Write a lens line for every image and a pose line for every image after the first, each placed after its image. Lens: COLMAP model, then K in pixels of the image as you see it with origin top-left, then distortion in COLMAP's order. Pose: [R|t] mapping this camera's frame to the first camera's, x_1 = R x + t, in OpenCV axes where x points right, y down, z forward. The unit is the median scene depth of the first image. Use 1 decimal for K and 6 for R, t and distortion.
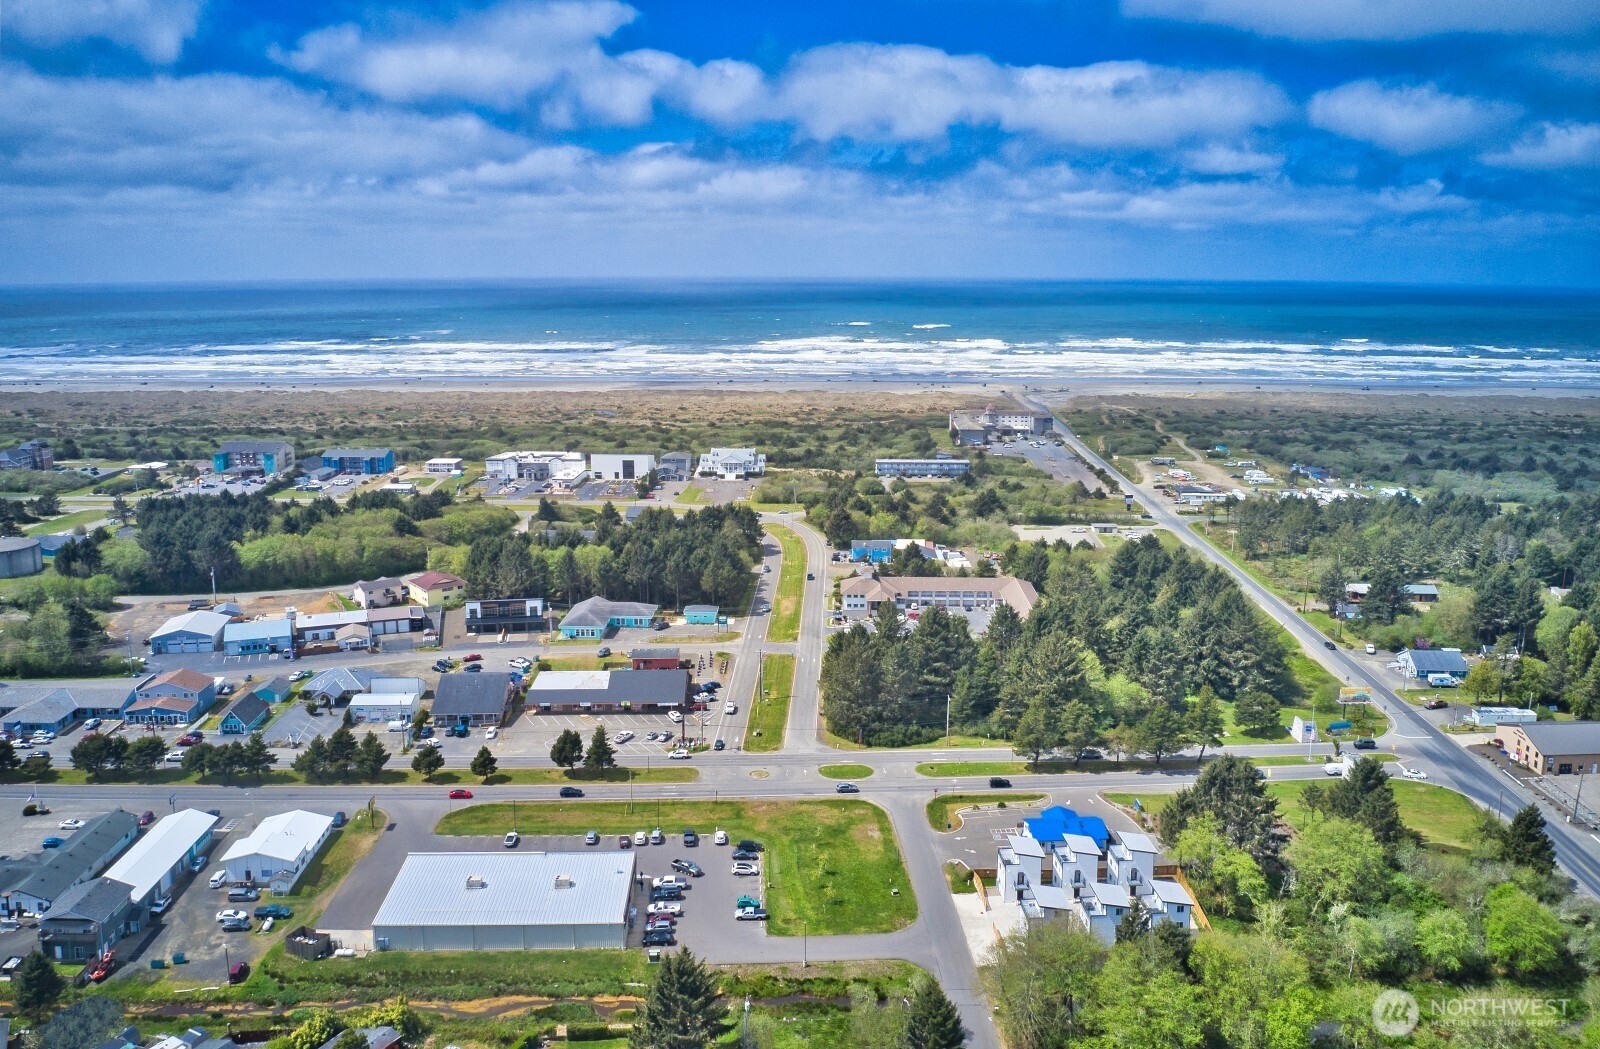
lens RADIAL K [[1248.3, 0, 800.0], [0, 1248.3, 524.5], [0, 0, 1]] dist [-0.113080, 0.000011]
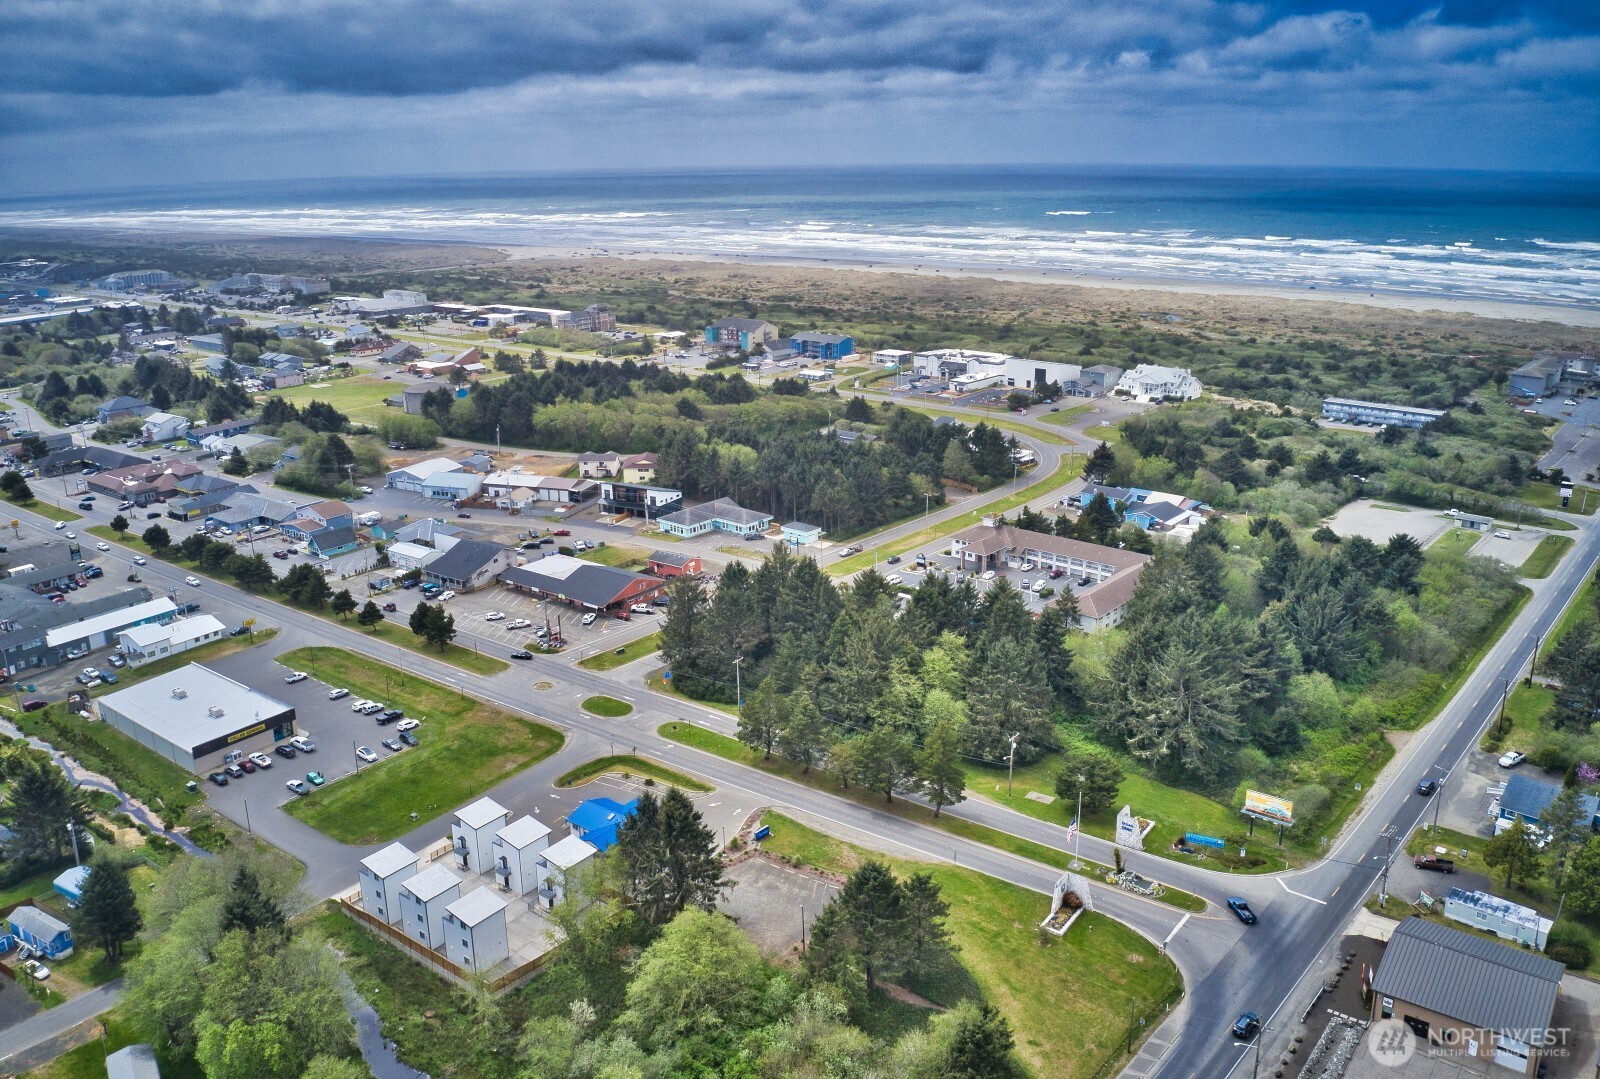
lens RADIAL K [[1348.3, 0, 800.0], [0, 1348.3, 539.5], [0, 0, 1]] dist [-0.133910, 0.005232]
pose [[0.752476, 0.163684, -0.637955, 0.522342], [-0.114219, 0.986380, 0.118359, -0.036236], [0.648640, -0.016196, 0.760923, 0.247385]]
